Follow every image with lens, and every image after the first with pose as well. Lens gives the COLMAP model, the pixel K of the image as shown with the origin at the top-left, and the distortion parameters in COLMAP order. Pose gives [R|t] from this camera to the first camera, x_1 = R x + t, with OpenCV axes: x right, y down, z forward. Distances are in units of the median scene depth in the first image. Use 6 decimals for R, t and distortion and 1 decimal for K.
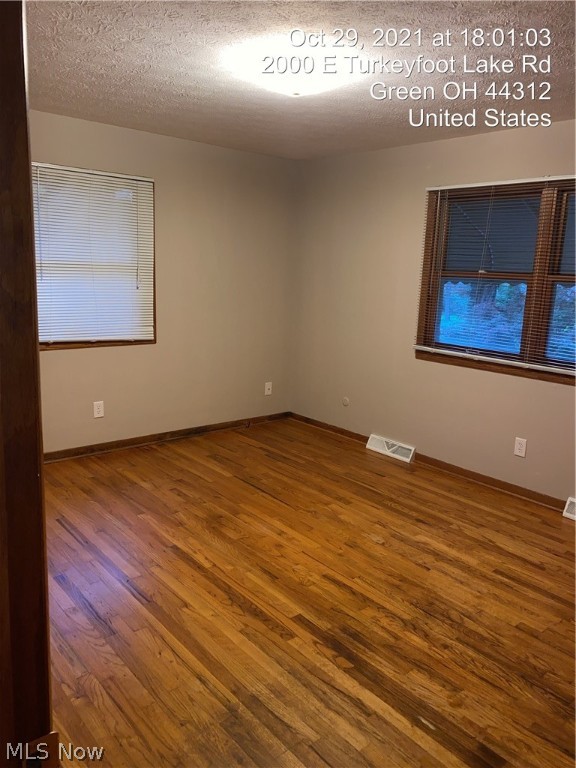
lens RADIAL K [[589.2, 0, 290.8], [0, 589.2, 385.4], [0, 0, 1]] dist [0.007193, 0.001579]
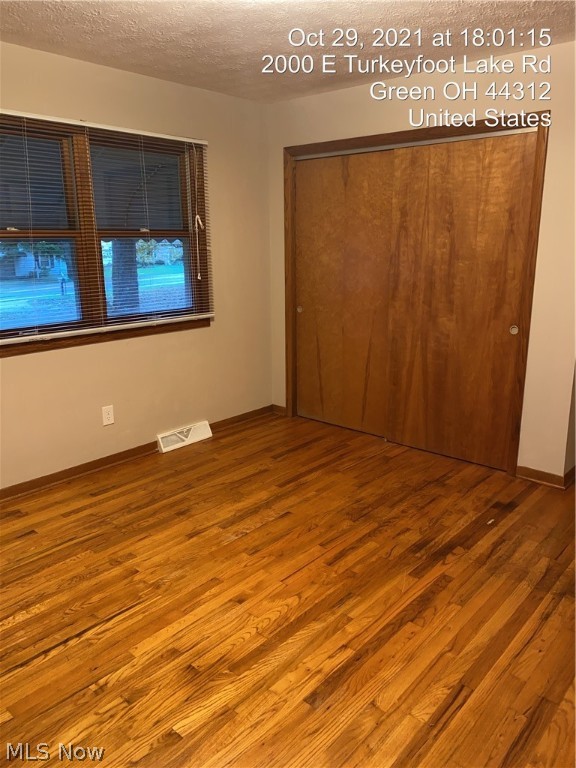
lens RADIAL K [[589.2, 0, 290.2], [0, 589.2, 381.4], [0, 0, 1]] dist [0.007193, 0.001579]
pose [[-0.141323, -0.280516, 0.949389, -0.667542], [0.199063, 0.931373, 0.304825, -0.218138], [-0.969743, 0.232066, -0.075784, 0.969528]]
